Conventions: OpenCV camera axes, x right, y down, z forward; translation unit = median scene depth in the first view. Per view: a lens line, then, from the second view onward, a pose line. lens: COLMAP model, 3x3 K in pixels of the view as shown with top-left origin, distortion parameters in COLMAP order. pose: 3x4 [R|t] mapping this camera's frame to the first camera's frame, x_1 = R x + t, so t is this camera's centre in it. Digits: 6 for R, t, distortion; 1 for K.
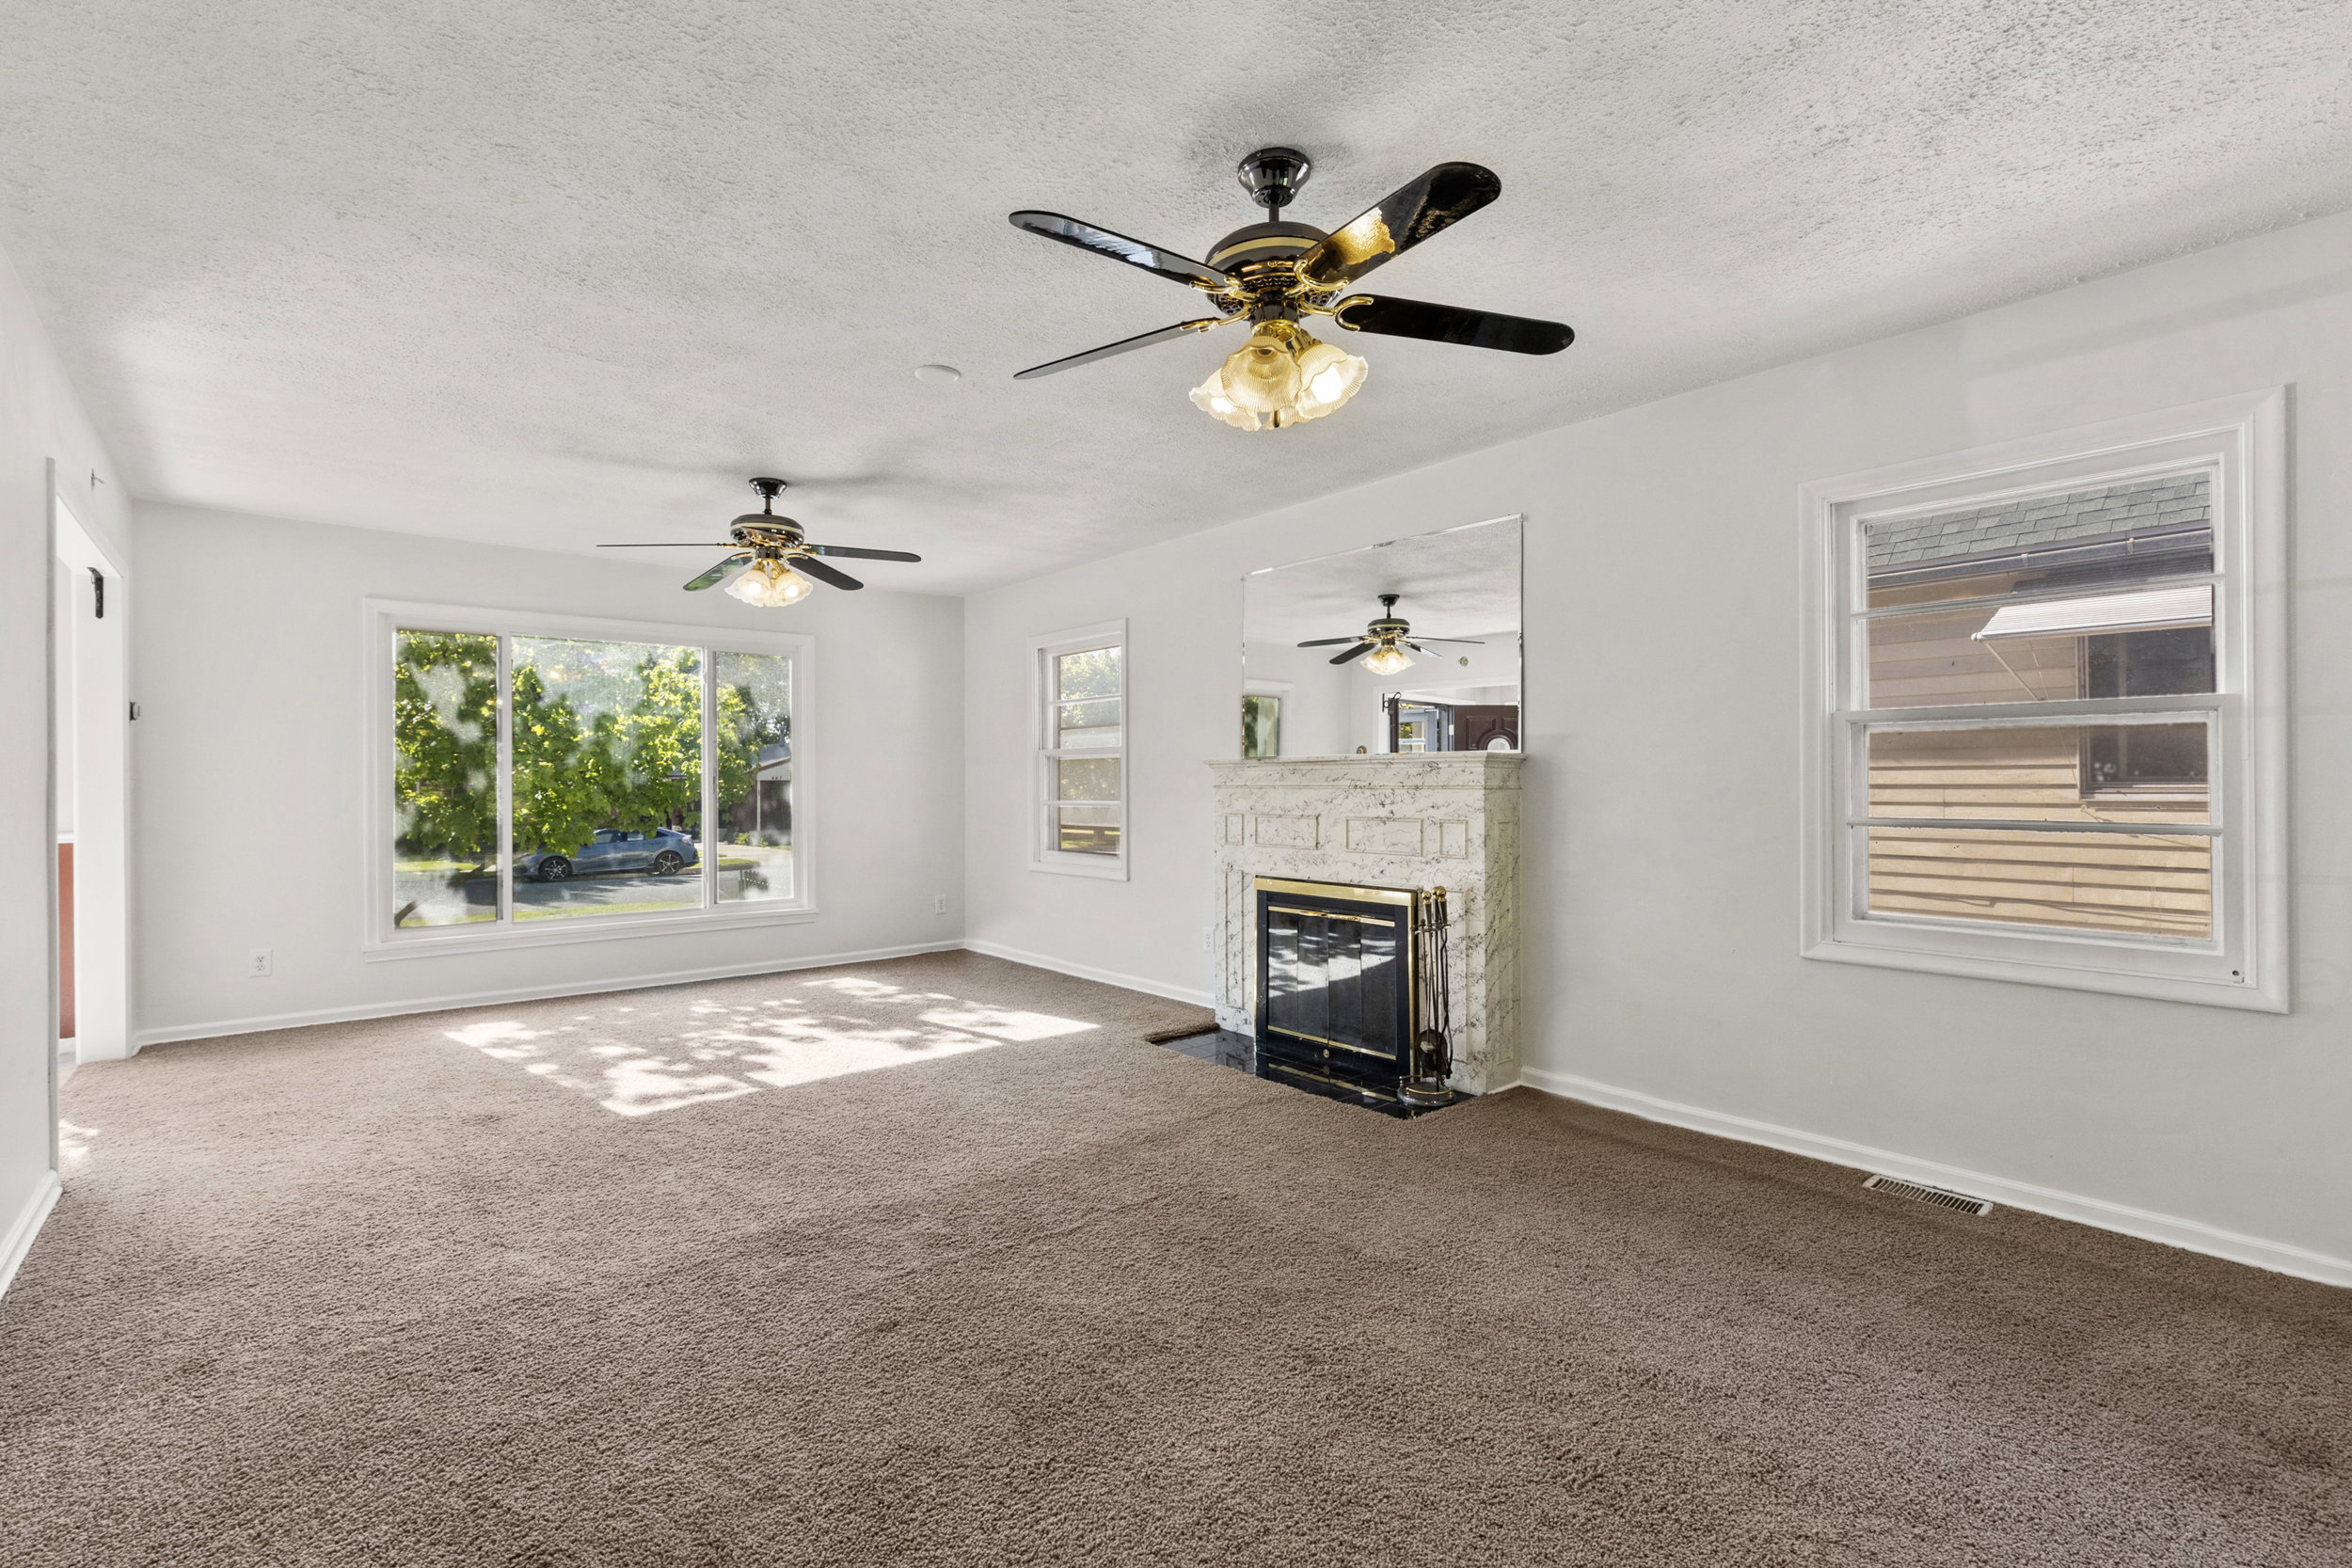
lens RADIAL K [[1100.8, 0, 1191.2], [0, 1100.8, 774.8], [0, 0, 1]] dist [0.003778, 0.000843]
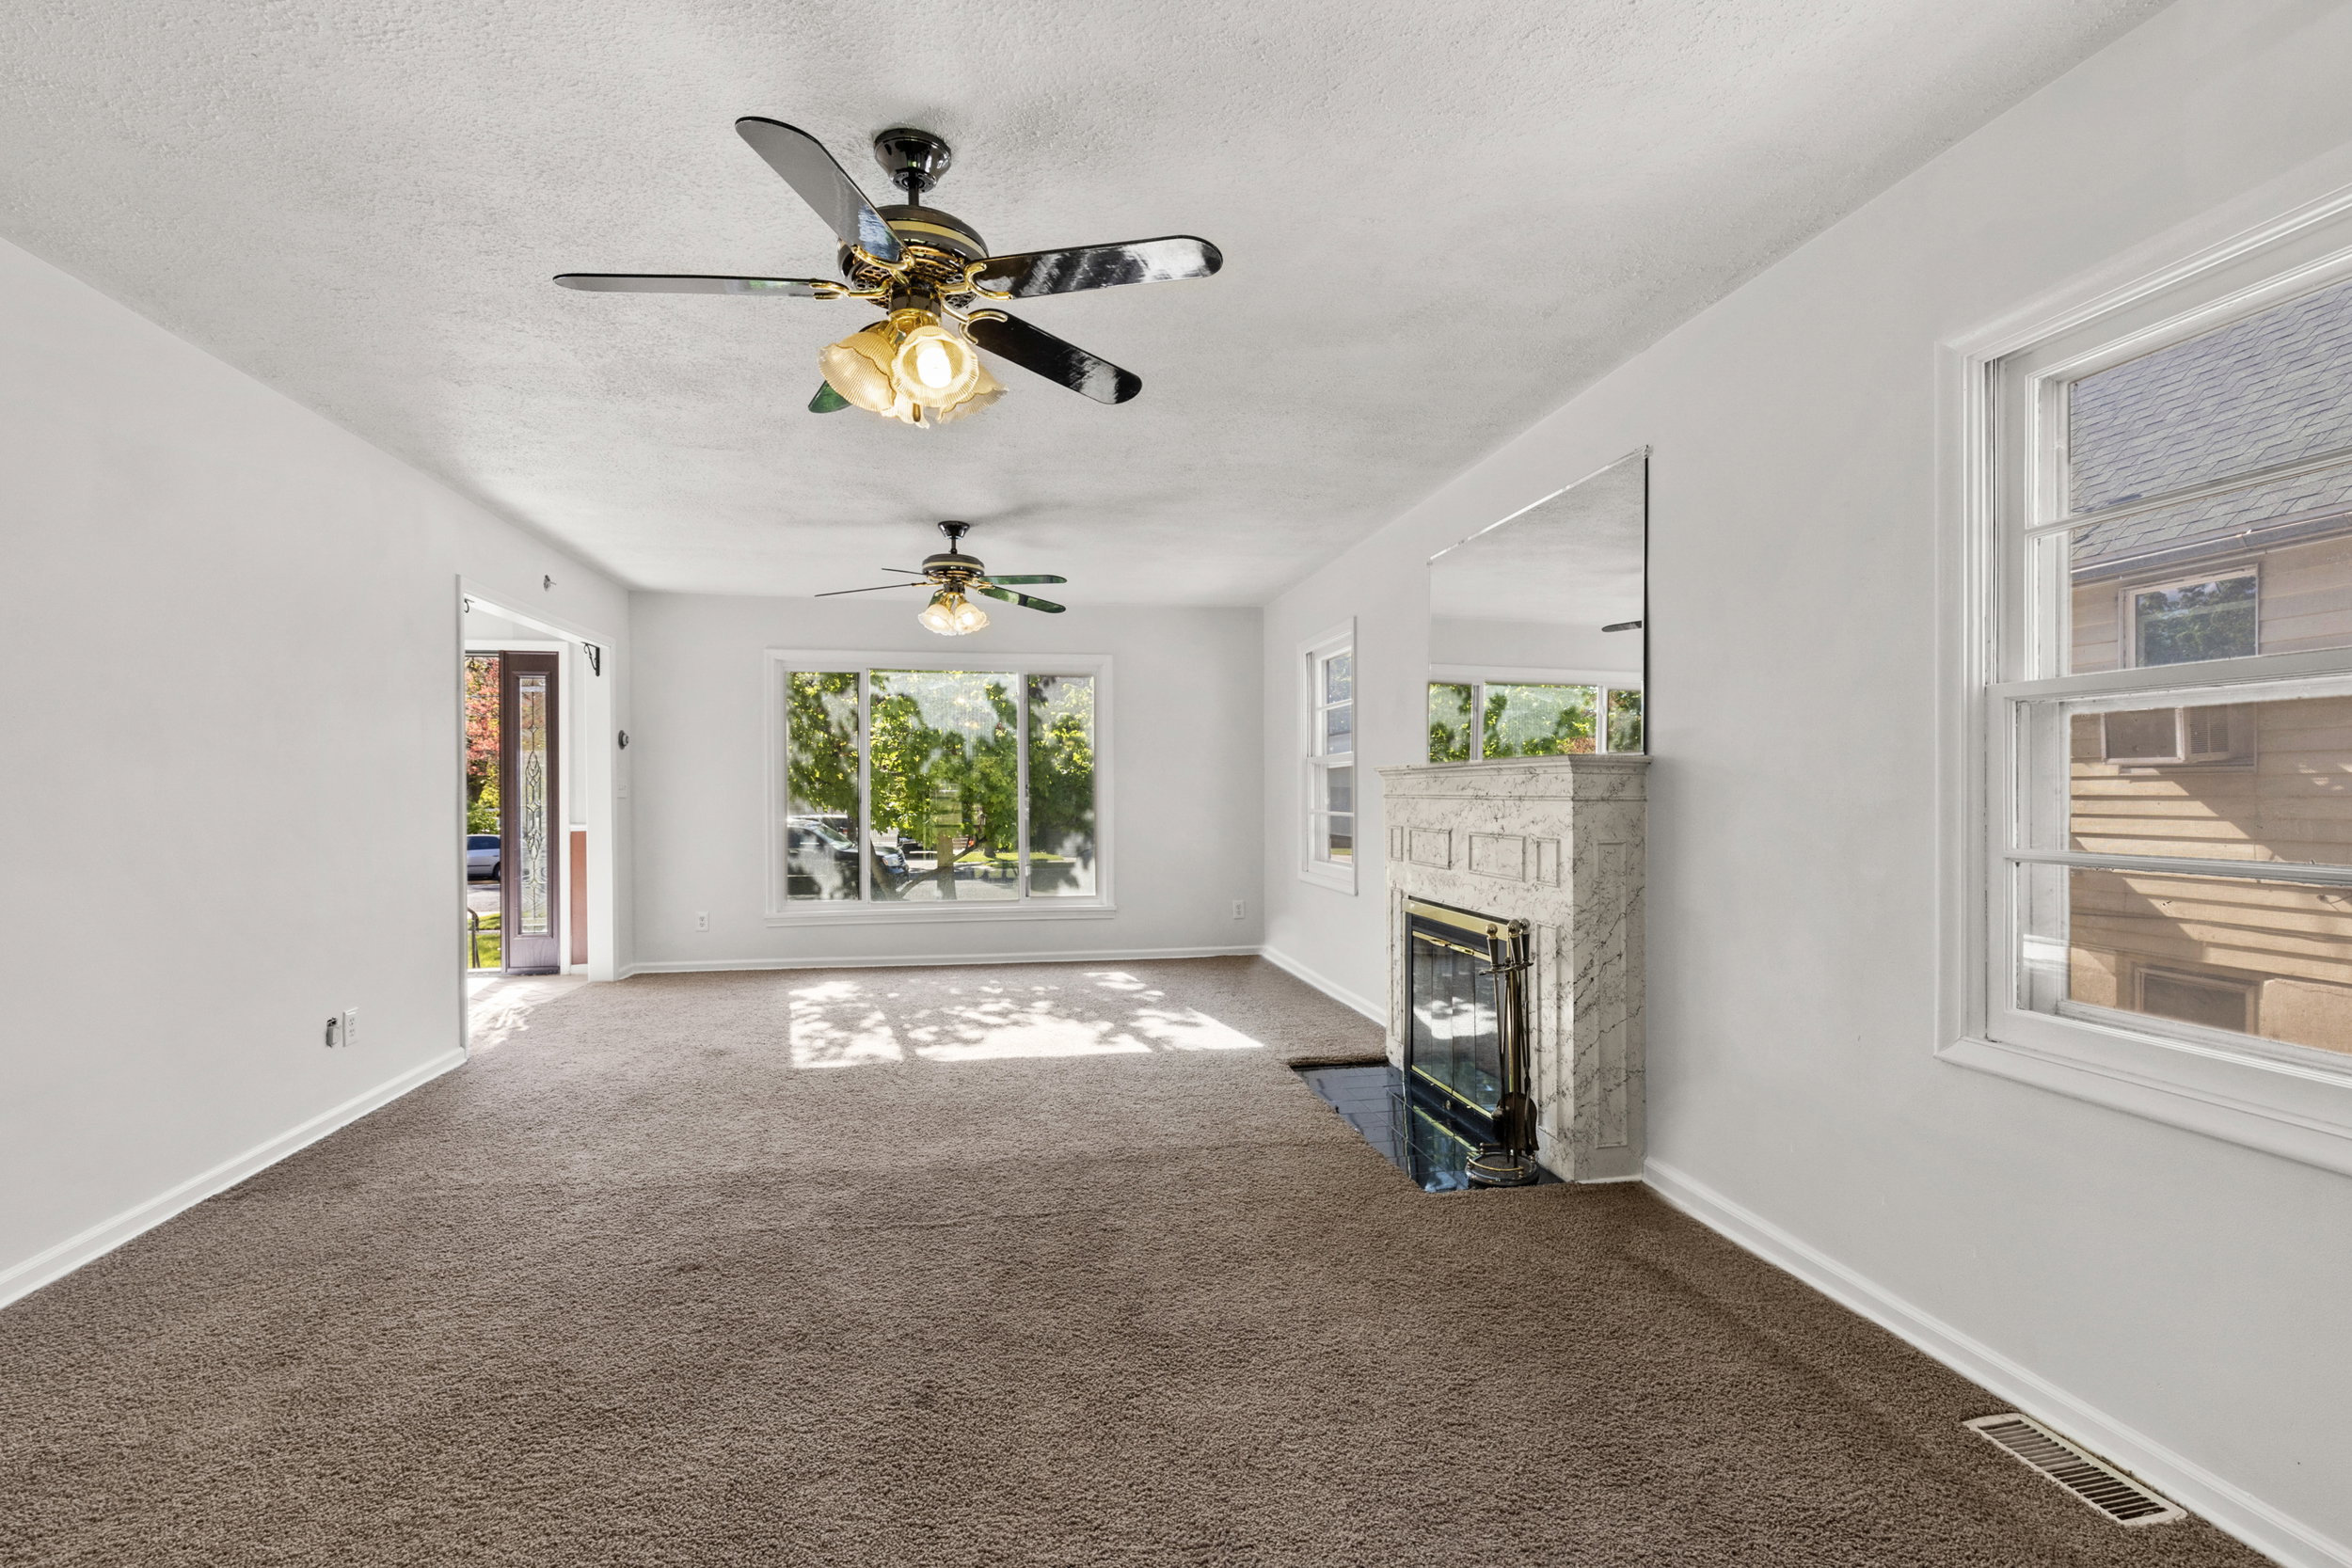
lens RADIAL K [[1100.8, 0, 1178.7], [0, 1100.8, 791.7], [0, 0, 1]] dist [0.003778, 0.000843]
pose [[0.853505, 0.002234, -0.521080, 0.435396], [0.002858, 0.999956, 0.008969, -0.001656], [0.521077, -0.009144, 0.853461, 0.168398]]
